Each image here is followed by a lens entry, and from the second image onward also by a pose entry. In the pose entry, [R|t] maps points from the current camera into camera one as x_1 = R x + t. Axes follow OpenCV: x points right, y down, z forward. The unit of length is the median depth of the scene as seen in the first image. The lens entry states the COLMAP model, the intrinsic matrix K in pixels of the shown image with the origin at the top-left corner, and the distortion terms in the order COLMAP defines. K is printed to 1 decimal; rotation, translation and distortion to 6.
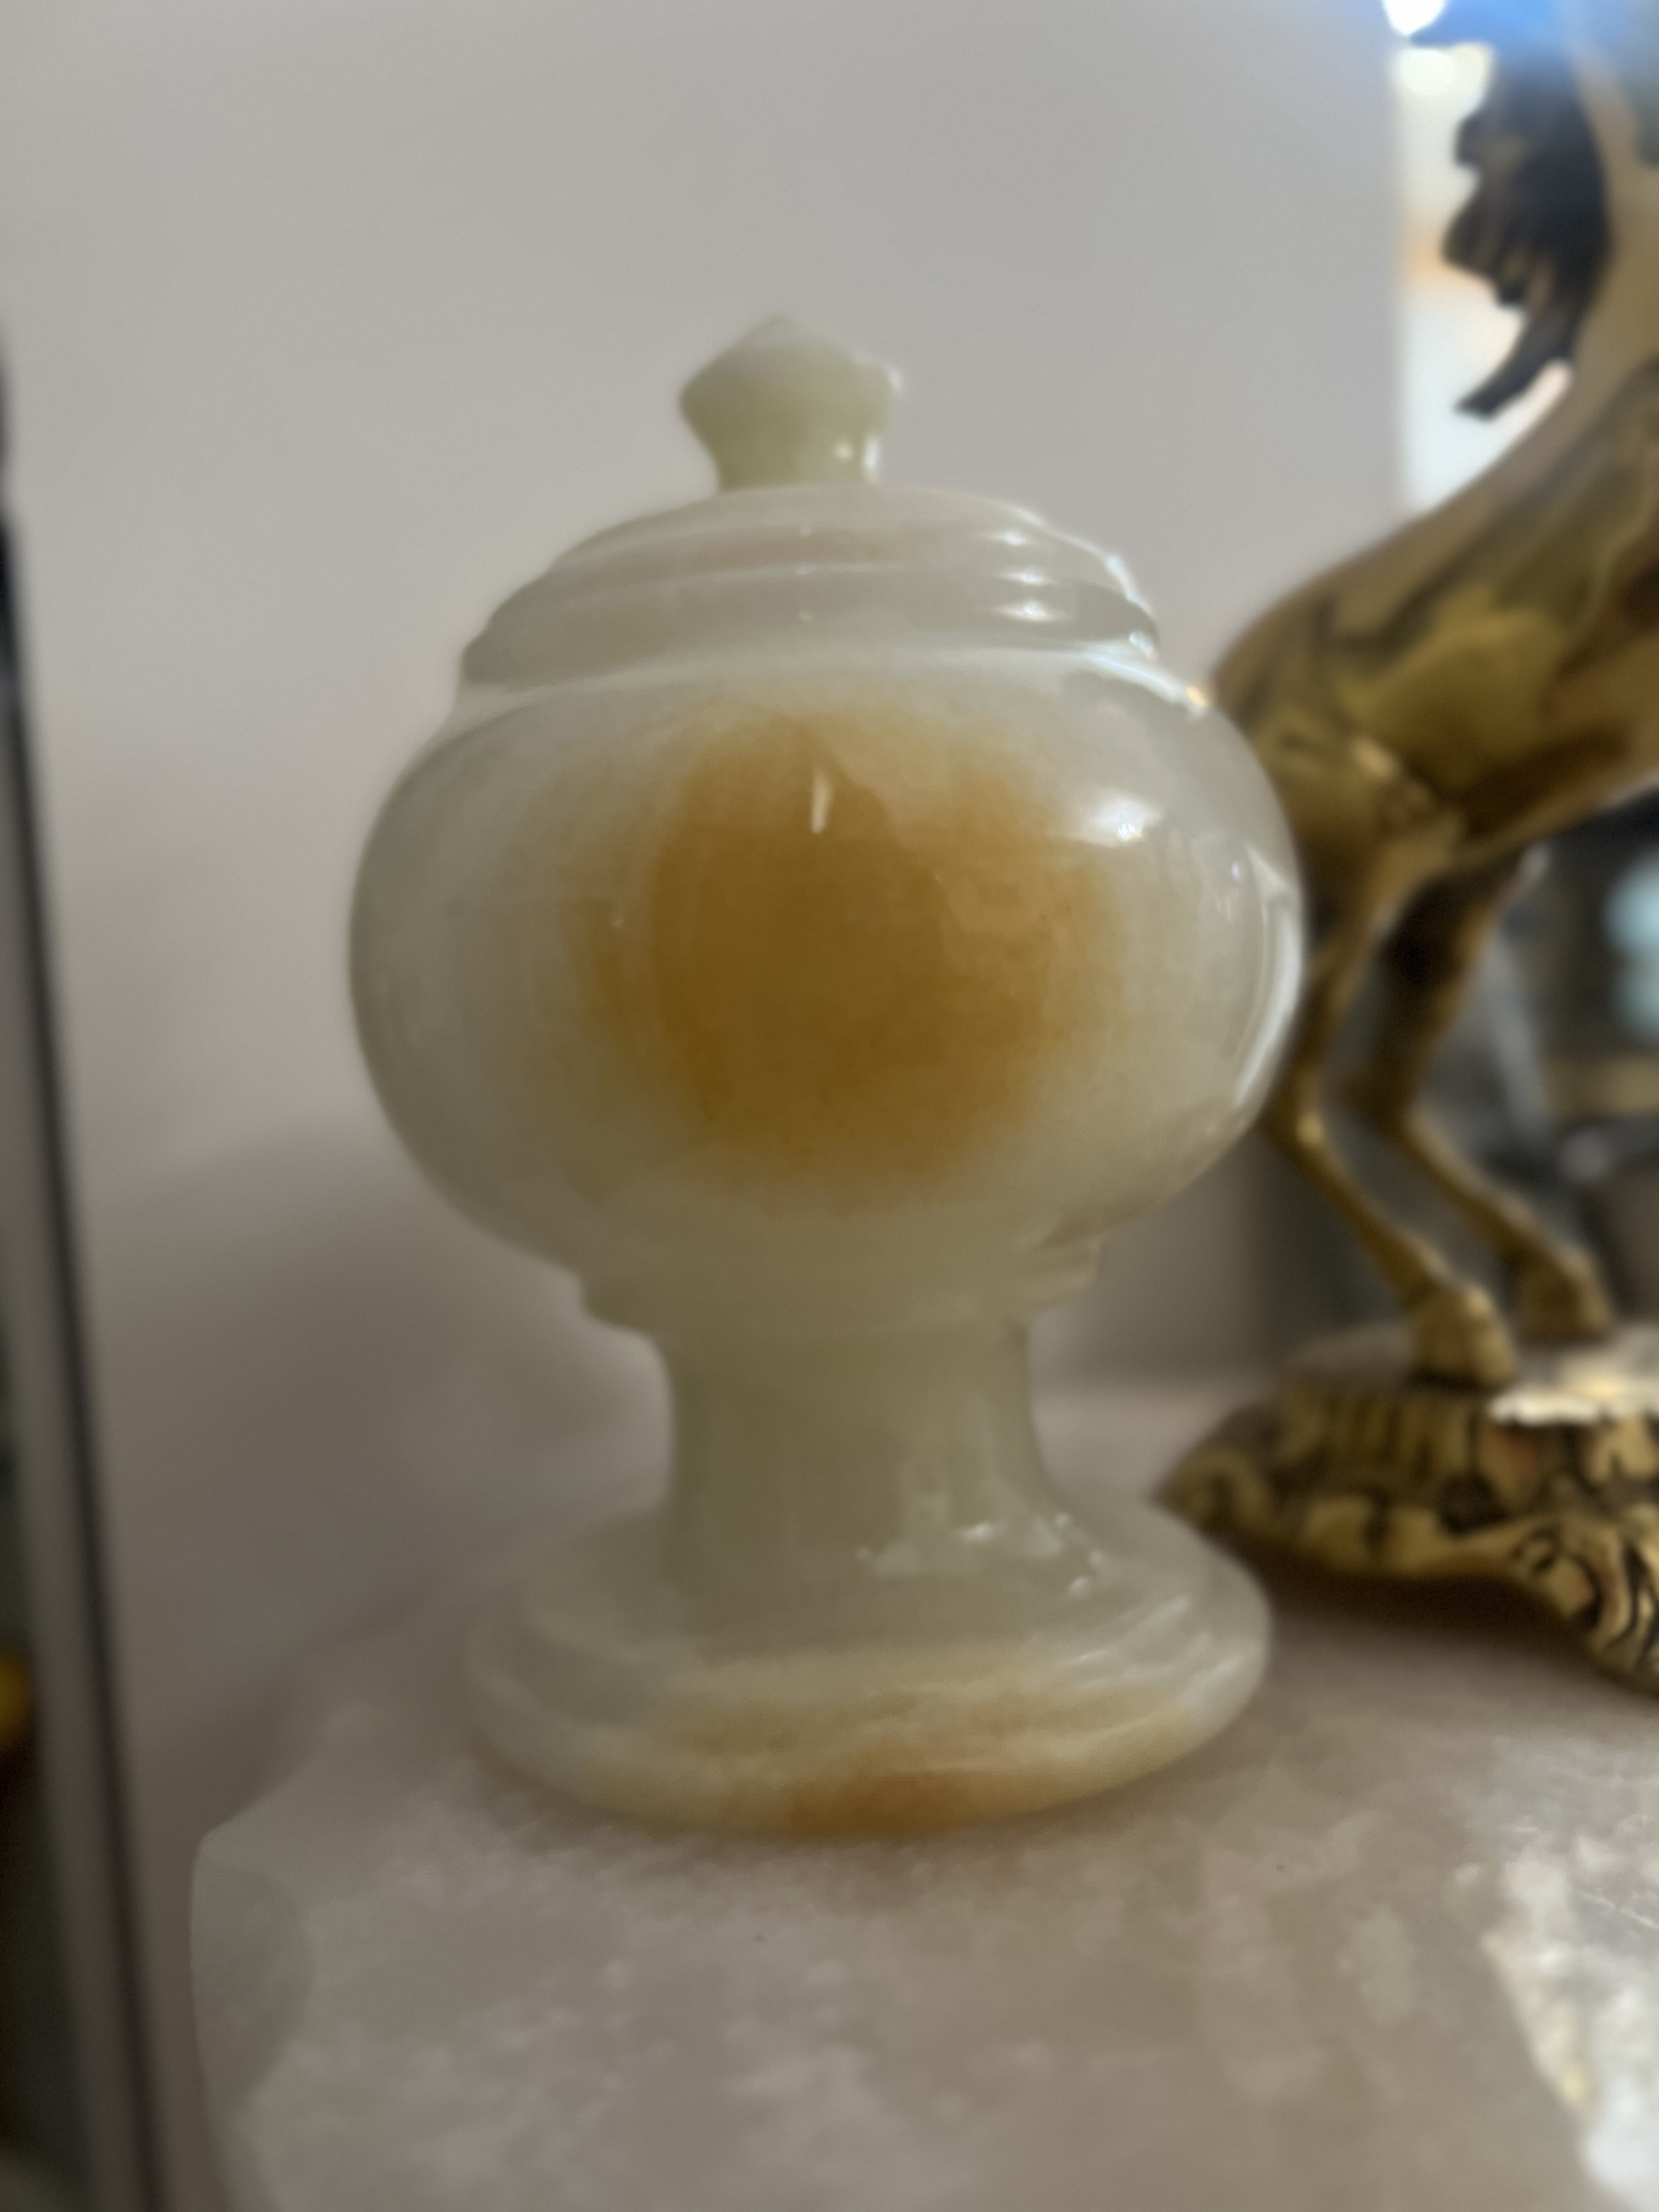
lens RADIAL K [[1688.5, 0, 820.0], [0, 1688.5, 1118.2], [0, 0, 1]] dist [0.029248, -0.032643]
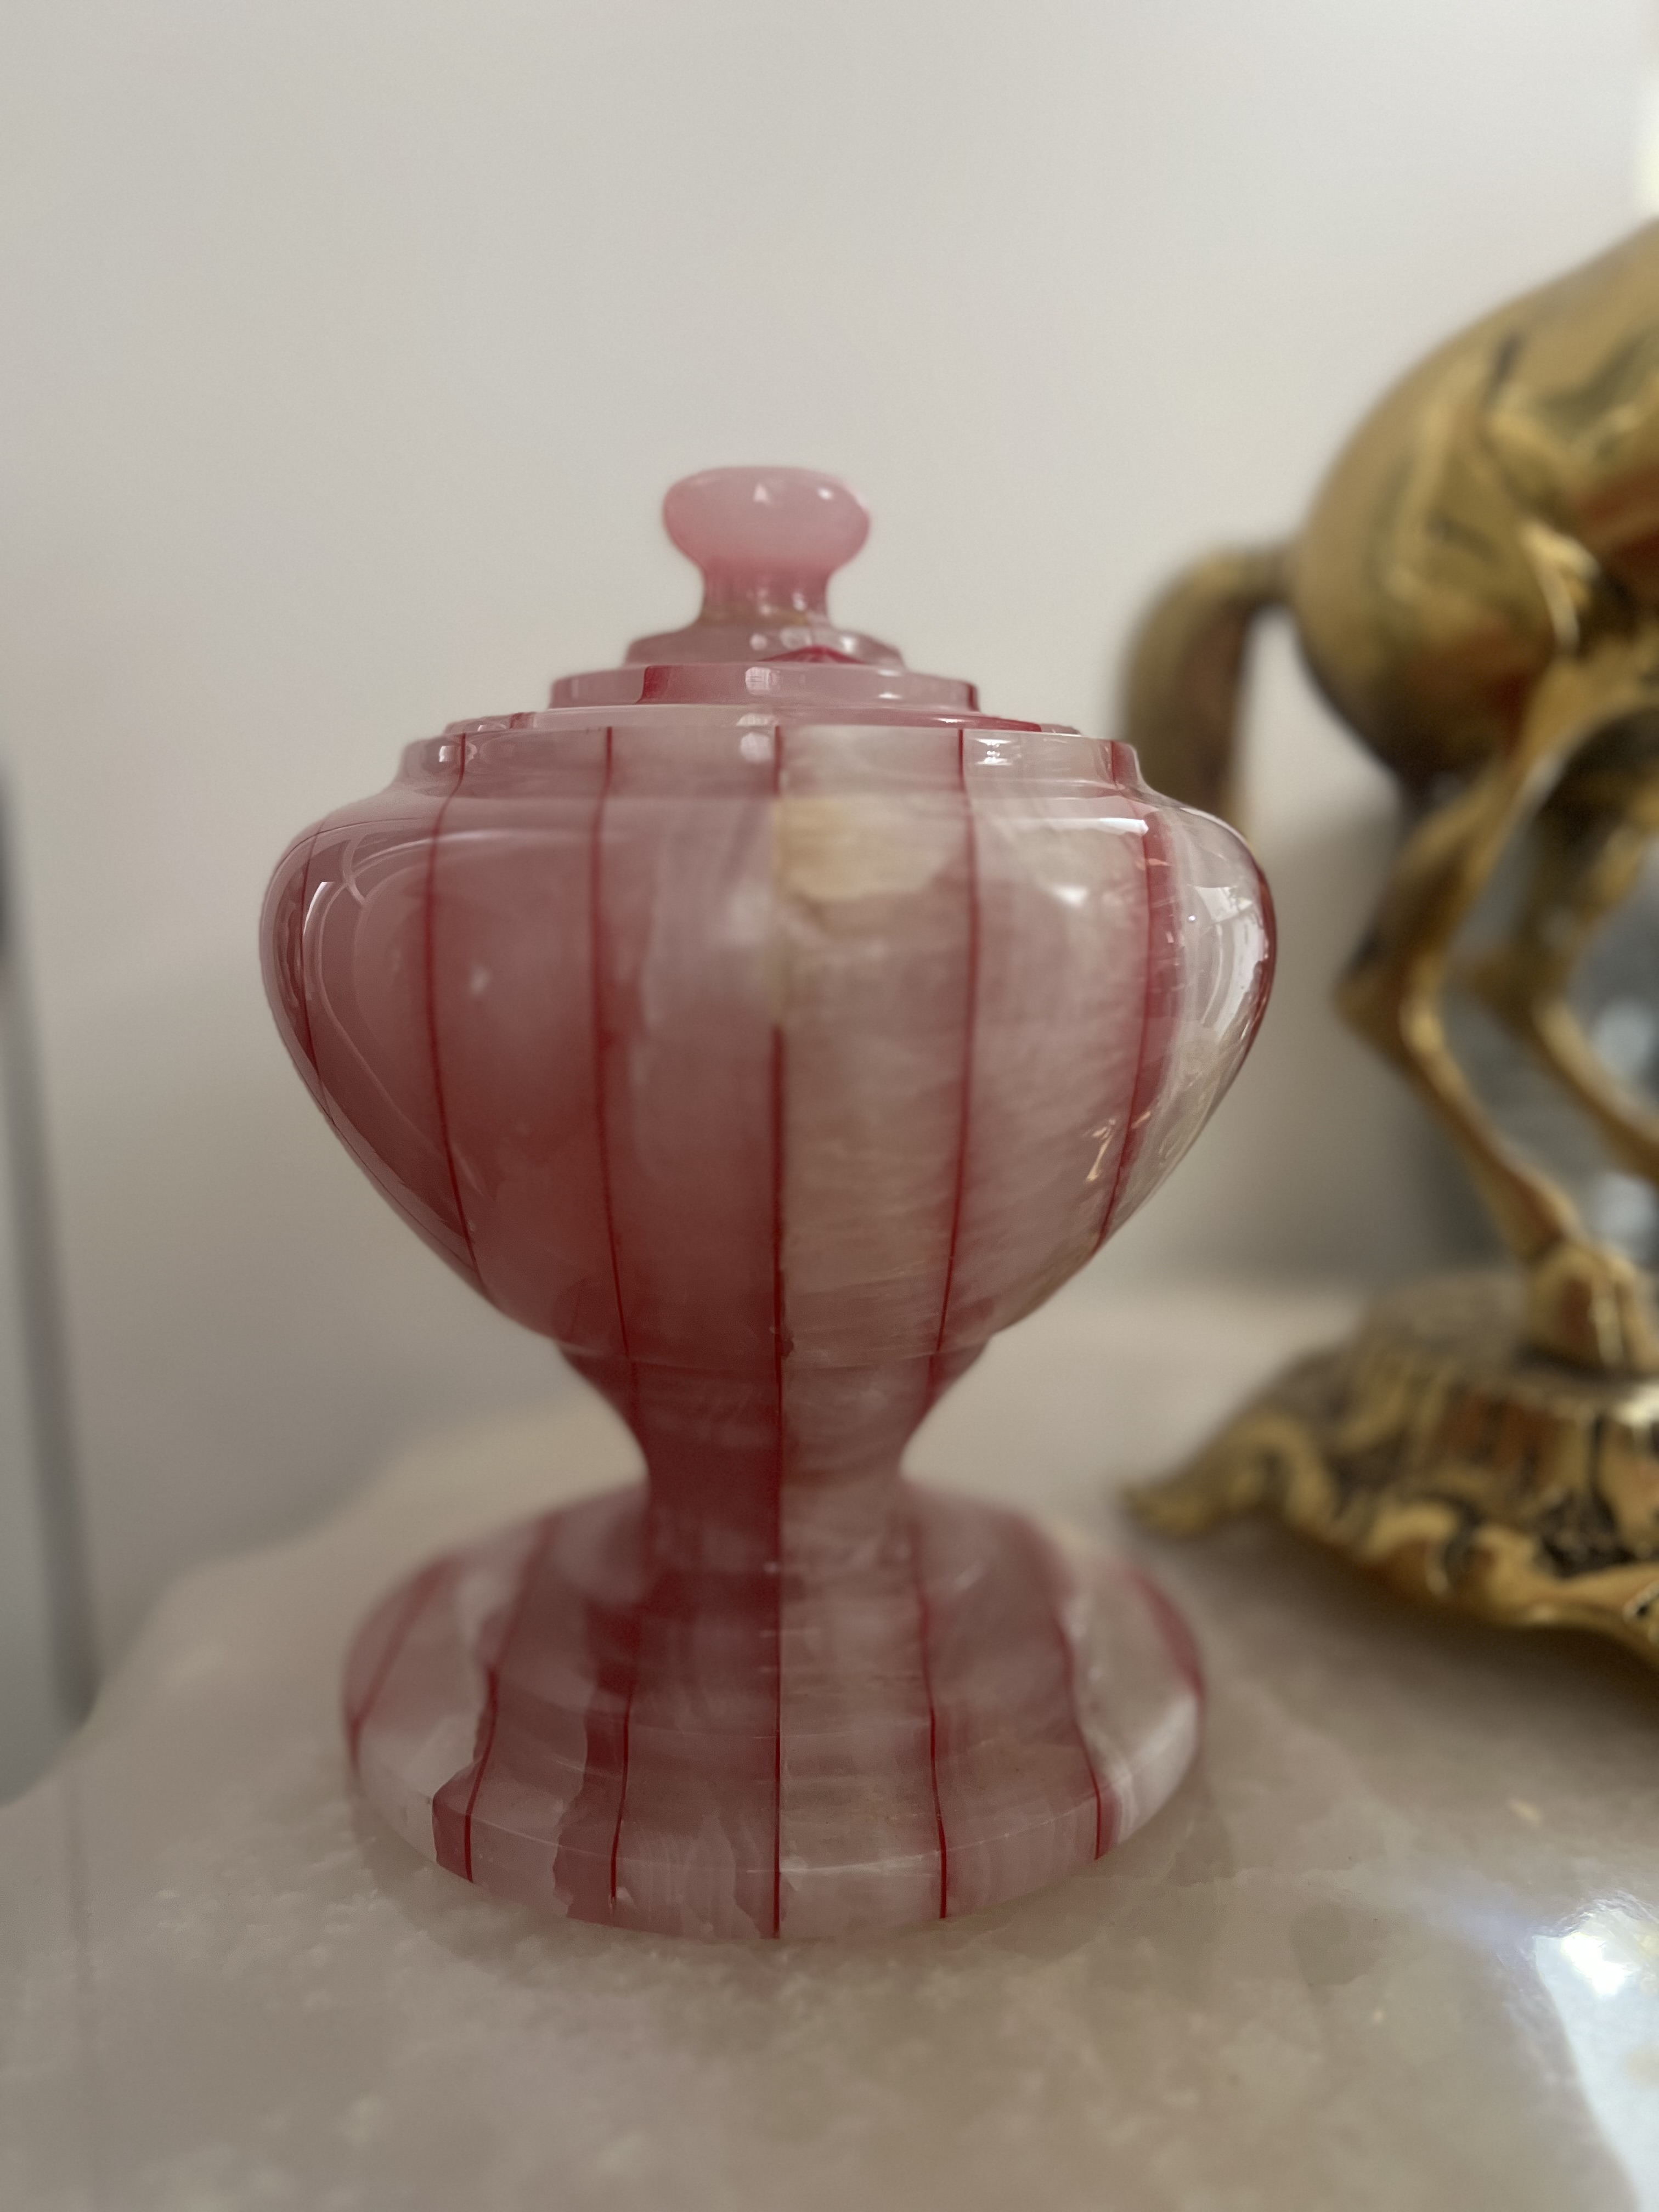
lens RADIAL K [[1688.5, 0, 824.1], [0, 1688.5, 1120.7], [0, 0, 1]] dist [0.029248, -0.032643]
pose [[0.995187, 0.060777, -0.076872, 0.105136], [-0.053346, 0.994019, 0.095290, -0.021176], [0.082203, -0.090730, 0.992477, 0.268372]]
